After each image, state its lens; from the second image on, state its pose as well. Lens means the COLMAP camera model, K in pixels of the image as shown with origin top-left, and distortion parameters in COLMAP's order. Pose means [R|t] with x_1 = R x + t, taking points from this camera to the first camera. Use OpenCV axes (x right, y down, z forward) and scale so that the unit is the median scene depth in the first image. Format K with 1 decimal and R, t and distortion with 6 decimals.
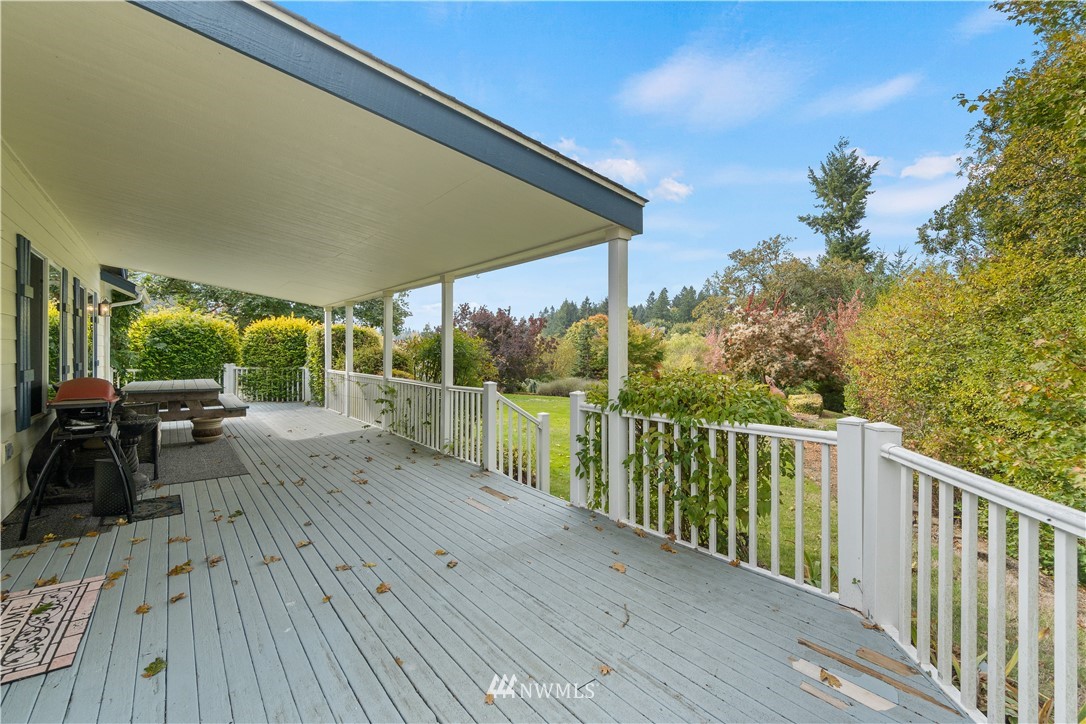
lens RADIAL K [[470.1, 0, 543.0], [0, 470.1, 362.0], [0, 0, 1]] dist [-0.048293, -0.000069]
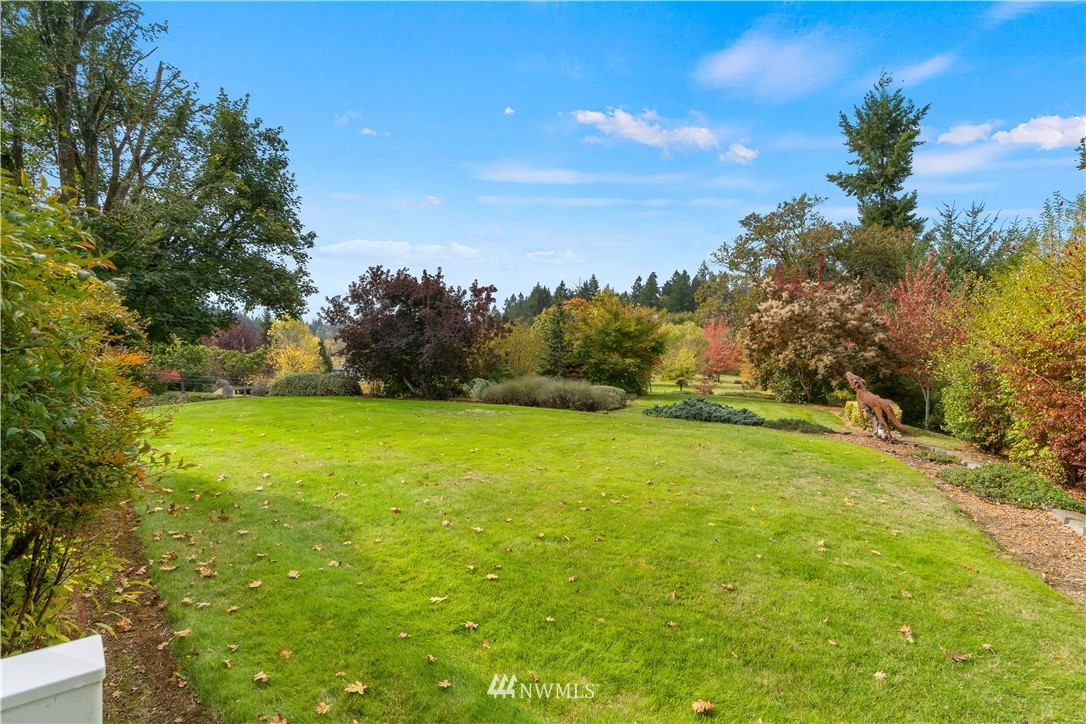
lens RADIAL K [[557.0, 0, 543.0], [0, 557.0, 362.0], [0, 0, 1]] dist [-0.000212, 0.000103]
pose [[0.998275, -0.002593, 0.058656, 0.014002], [0.002378, 0.999990, 0.003740, 0.005671], [-0.058666, -0.003594, 0.998271, 0.116690]]
